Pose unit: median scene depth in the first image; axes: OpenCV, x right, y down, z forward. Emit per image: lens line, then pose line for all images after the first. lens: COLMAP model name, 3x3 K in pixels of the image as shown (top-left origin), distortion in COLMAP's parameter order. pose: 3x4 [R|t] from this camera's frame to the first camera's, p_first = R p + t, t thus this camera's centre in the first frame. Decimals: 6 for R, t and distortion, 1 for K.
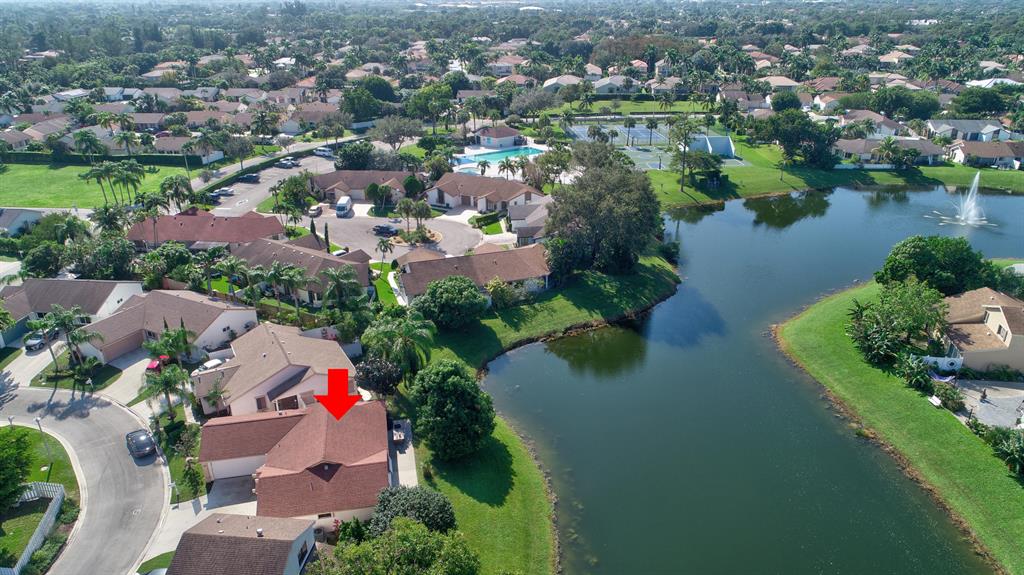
lens RADIAL K [[691.9, 0, 518.1], [0, 691.9, 289.3], [0, 0, 1]] dist [0.002957, -0.006082]
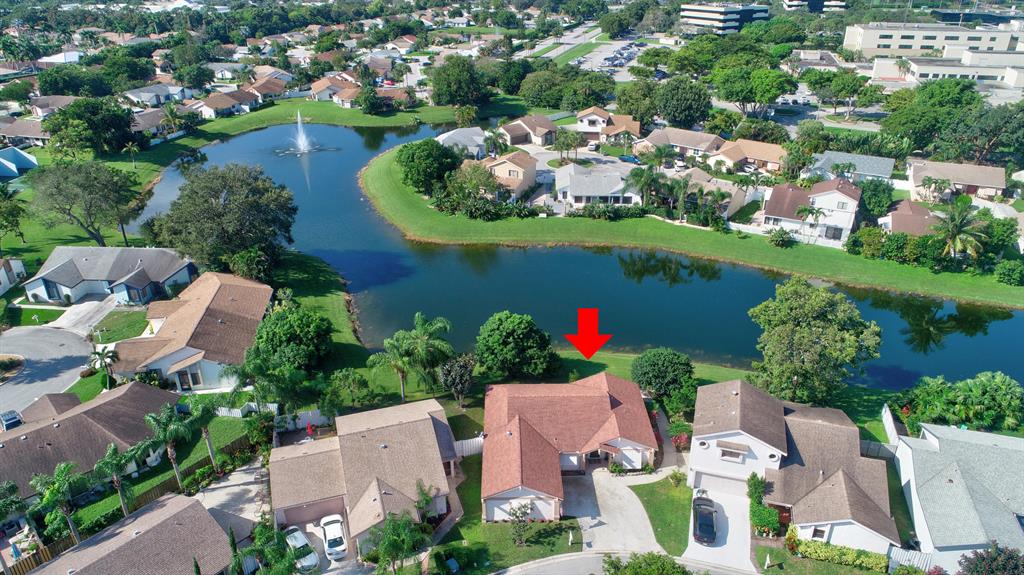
lens RADIAL K [[691.9, 0, 517.3], [0, 691.9, 291.7], [0, 0, 1]] dist [0.002957, -0.006082]
pose [[0.188966, -0.424994, 0.885253, -0.499482], [0.396442, 0.857780, 0.327180, -0.130674], [-0.898402, 0.289126, 0.330576, 0.290292]]
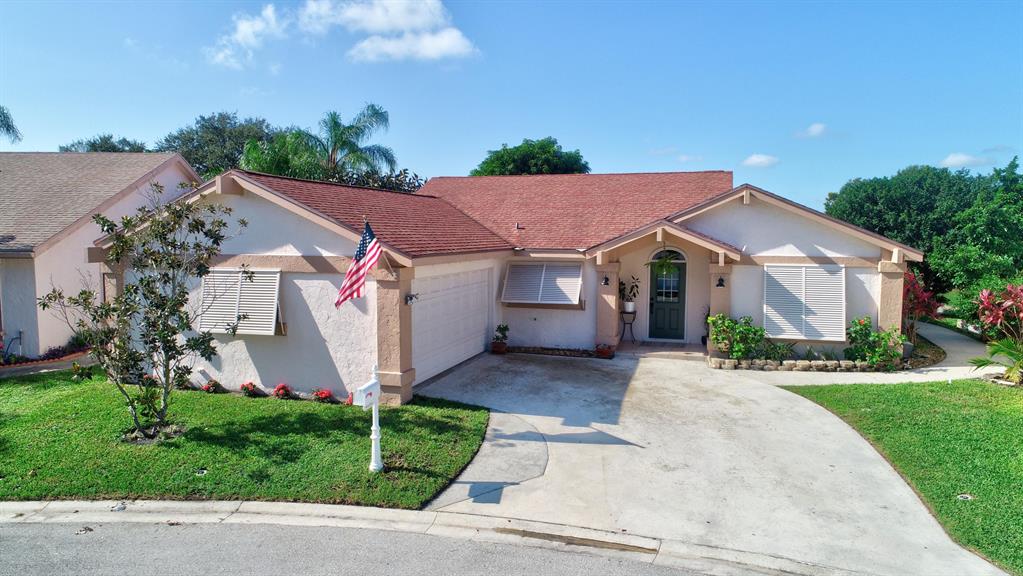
lens RADIAL K [[691.2, 0, 516.5], [0, 691.2, 291.9], [0, 0, 1]] dist [0.002957, -0.006082]
pose [[0.479147, -0.069822, 0.874953, -0.262985], [0.352589, 0.928179, -0.119017, 0.124526], [-0.803803, 0.365526, 0.469352, 0.383989]]
